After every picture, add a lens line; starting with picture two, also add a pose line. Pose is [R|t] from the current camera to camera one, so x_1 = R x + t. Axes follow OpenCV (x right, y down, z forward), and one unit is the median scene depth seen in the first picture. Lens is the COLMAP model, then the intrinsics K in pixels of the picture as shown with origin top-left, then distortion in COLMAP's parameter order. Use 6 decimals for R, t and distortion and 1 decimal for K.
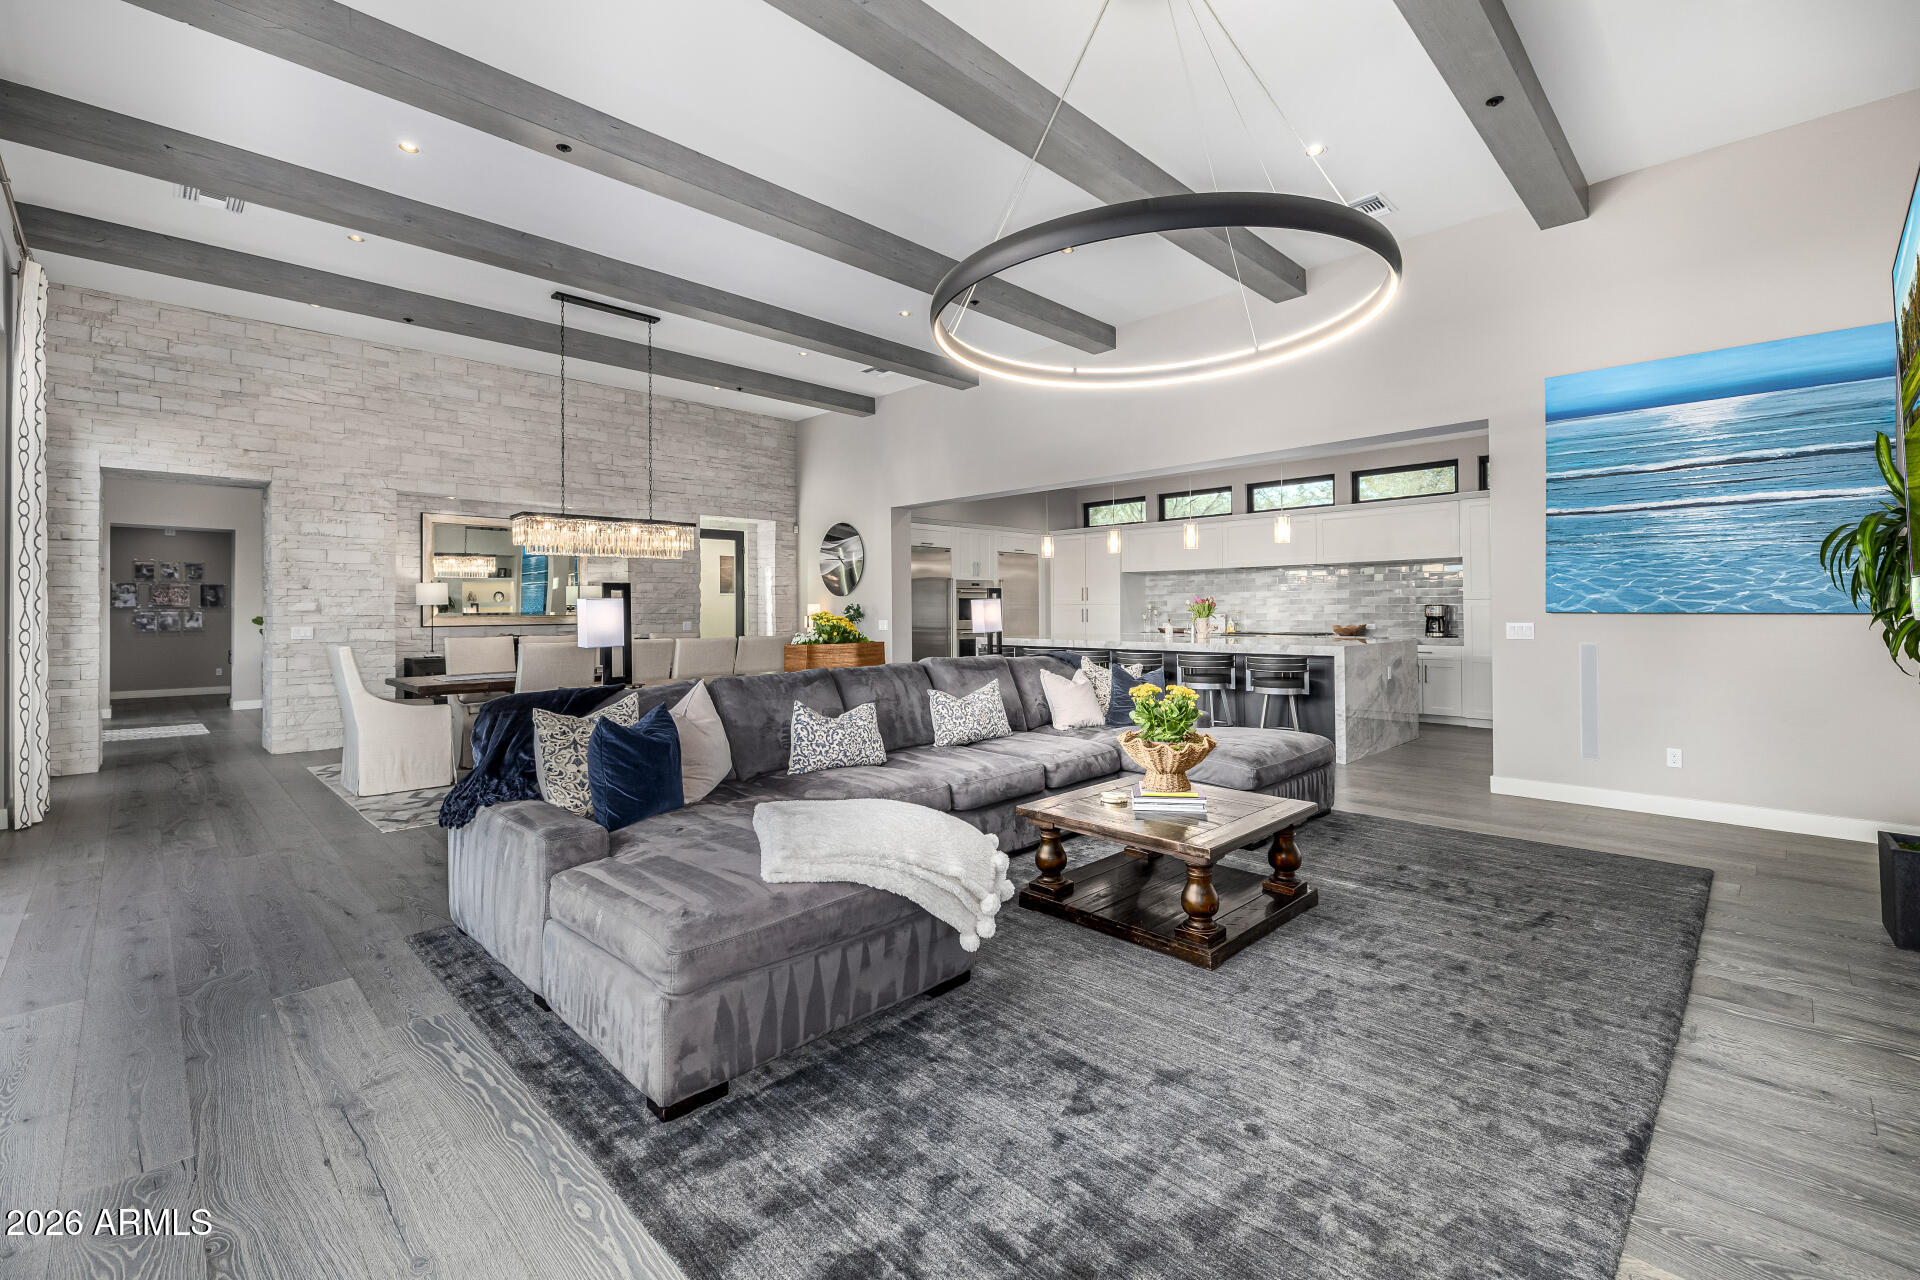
lens RADIAL K [[805.6, 0, 984.5], [0, 805.6, 603.1], [0, 0, 1]] dist [0.004253, 0.000320]
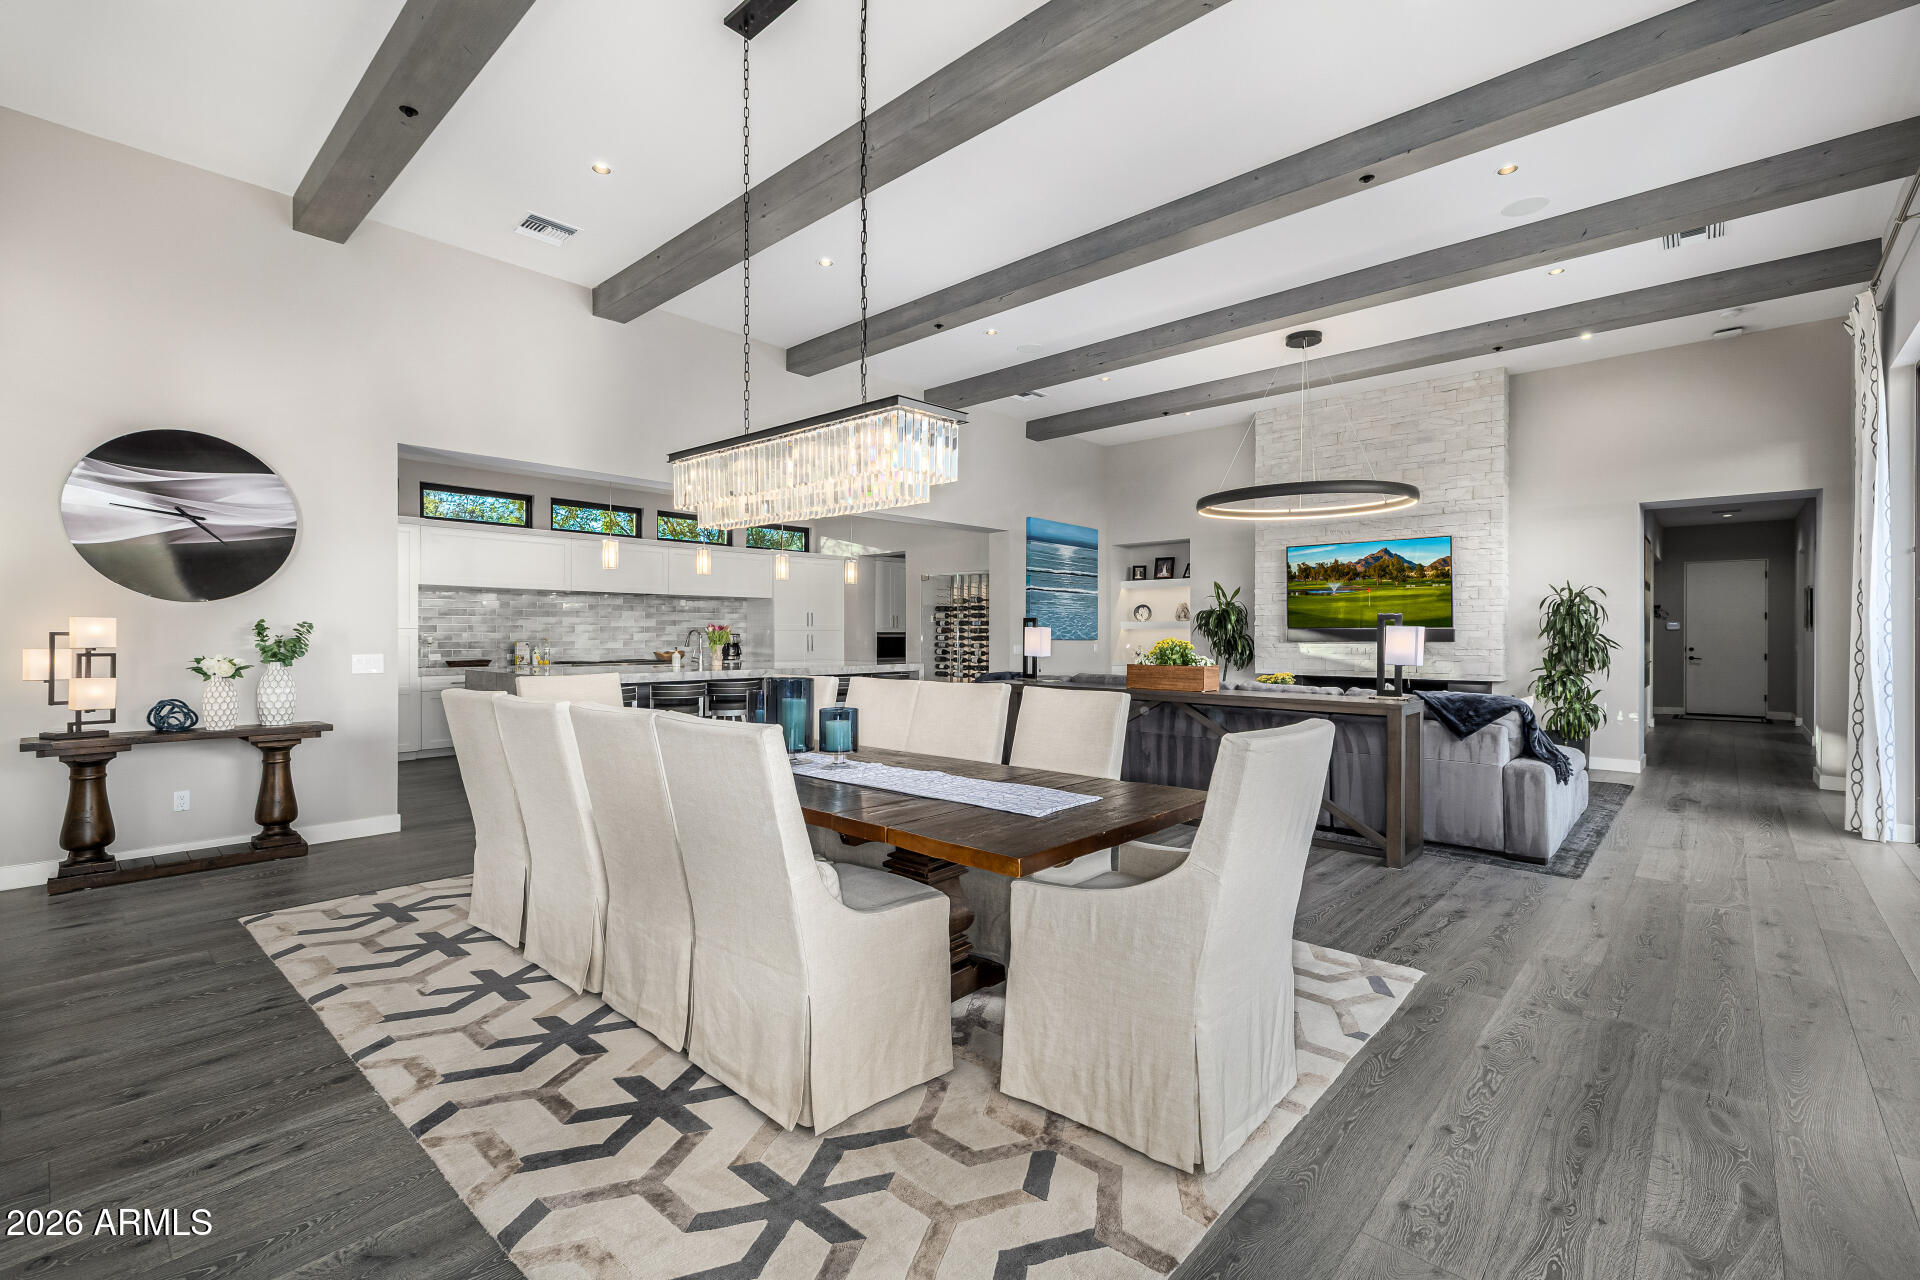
lens RADIAL K [[805.6, 0, 927.6], [0, 805.6, 635.1], [0, 0, 1]] dist [0.004253, 0.000320]
pose [[0.015598, 0.007278, 0.999852, -0.751346], [-0.010094, 0.999924, -0.007121, 0.010904], [-0.999827, -0.009981, 0.015670, 0.749669]]
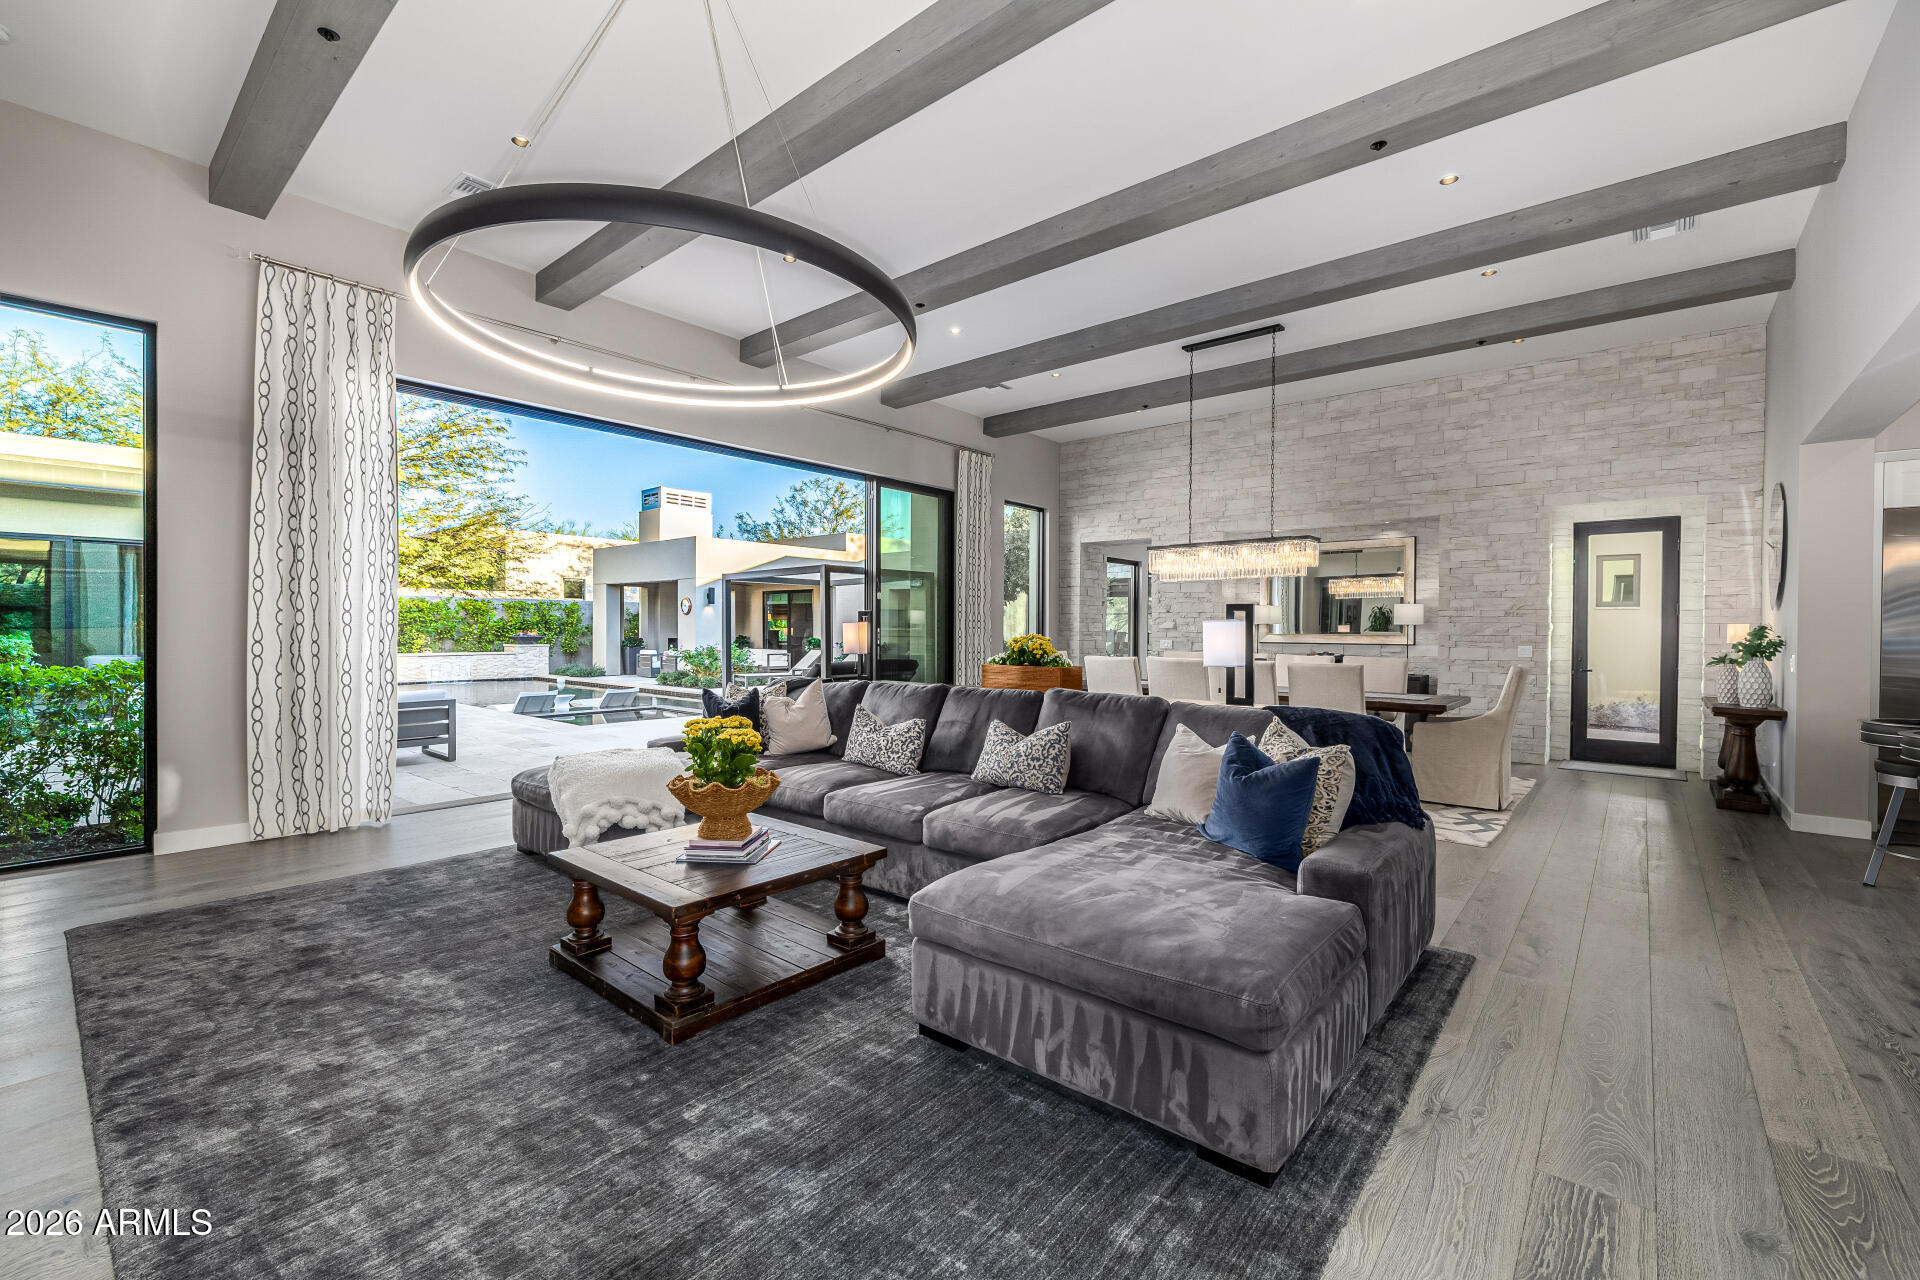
lens RADIAL K [[805.6, 0, 946.1], [0, 805.6, 633.7], [0, 0, 1]] dist [0.004253, 0.000320]
pose [[0.070852, 0.014126, -0.997387, 0.453723], [0.002585, 0.999894, 0.014346, -0.002651], [0.997484, -0.003595, 0.070808, 0.469866]]
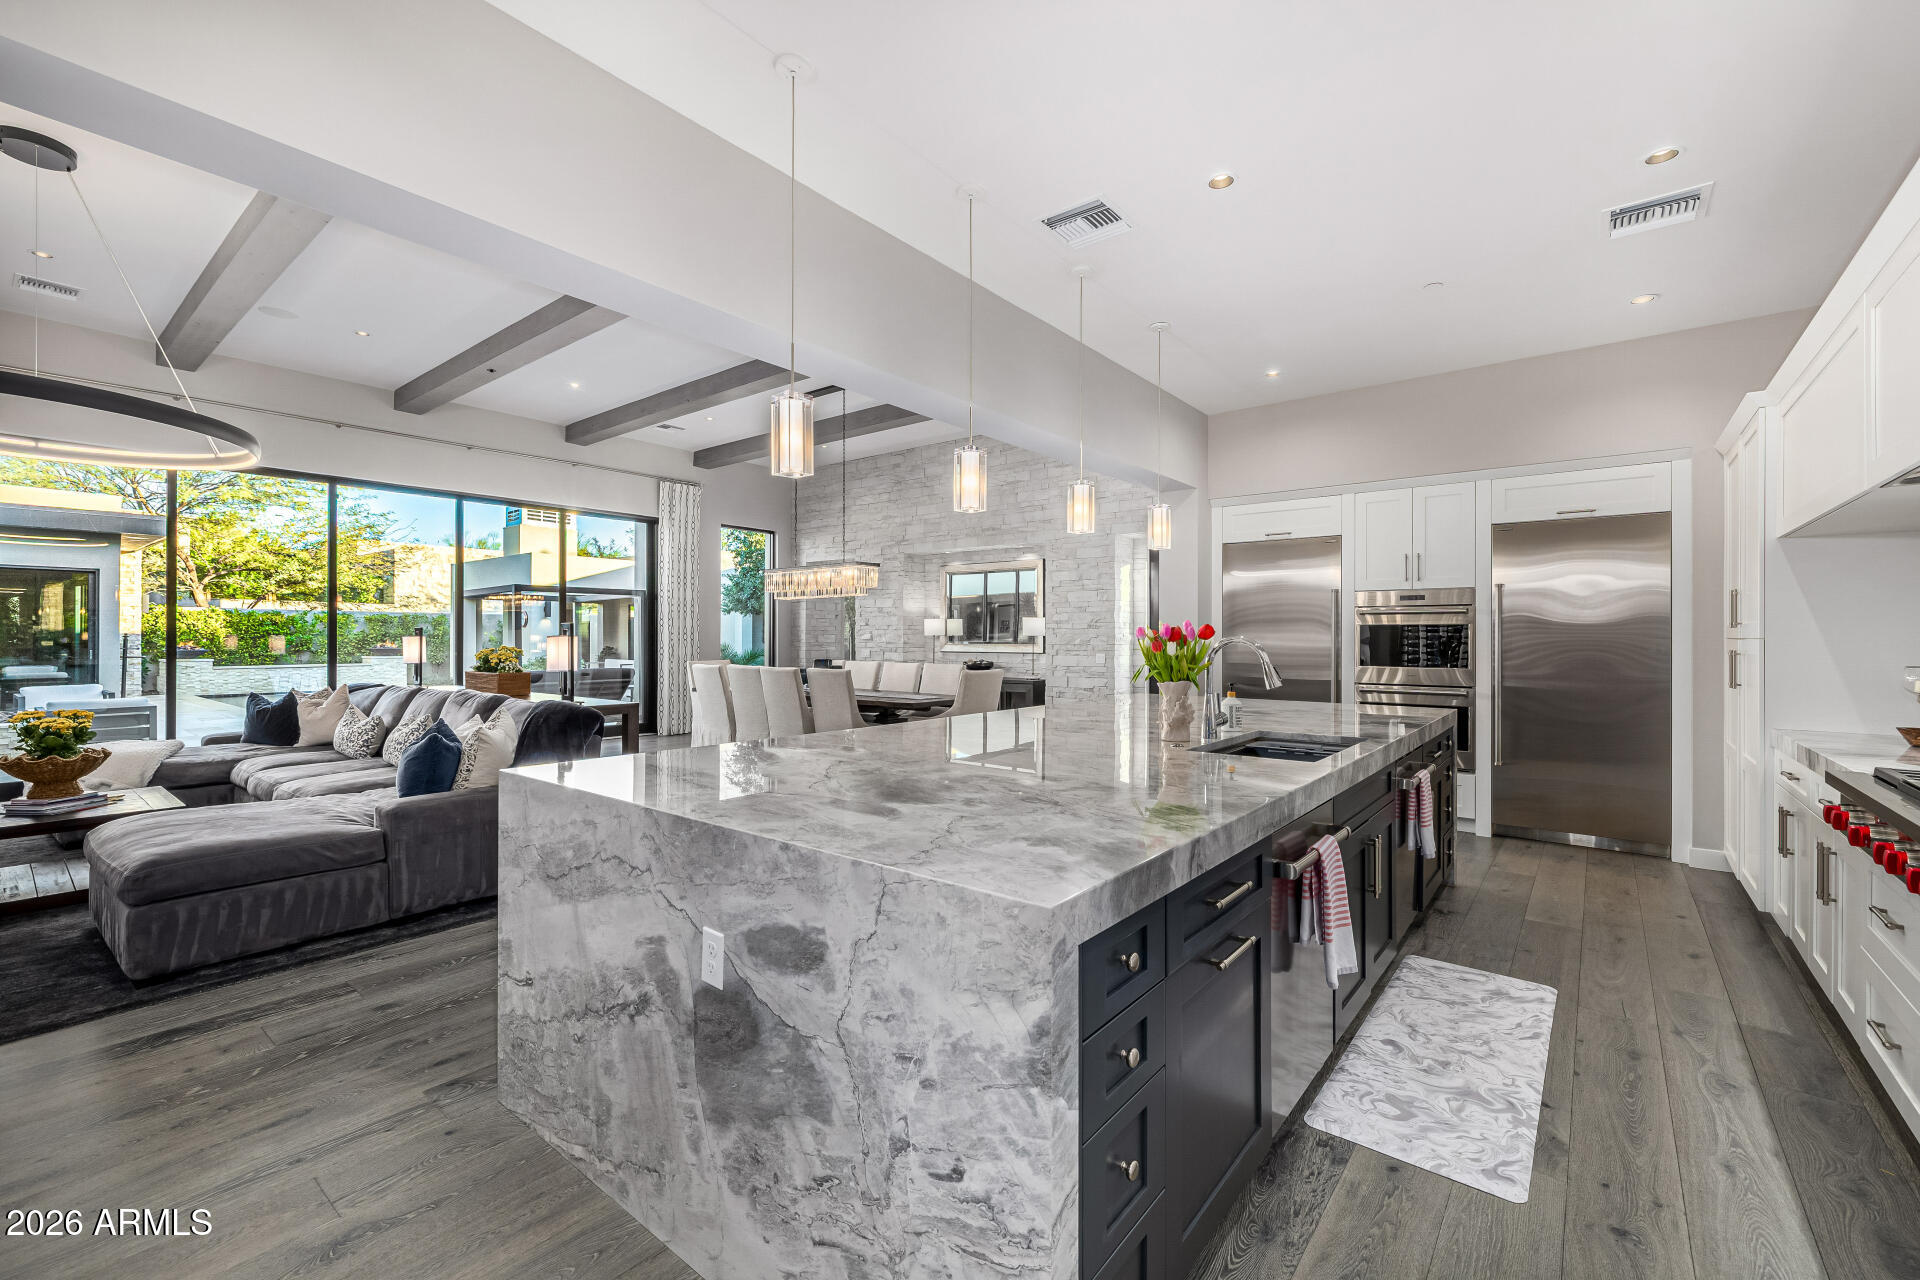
lens RADIAL K [[805.6, 0, 961.4], [0, 805.6, 630.9], [0, 0, 1]] dist [0.004253, 0.000320]
pose [[0.110200, 0.000031, -0.993909, 0.637151], [0.007169, 0.999974, 0.000826, -0.006393], [0.993884, -0.007217, 0.110197, 0.906207]]
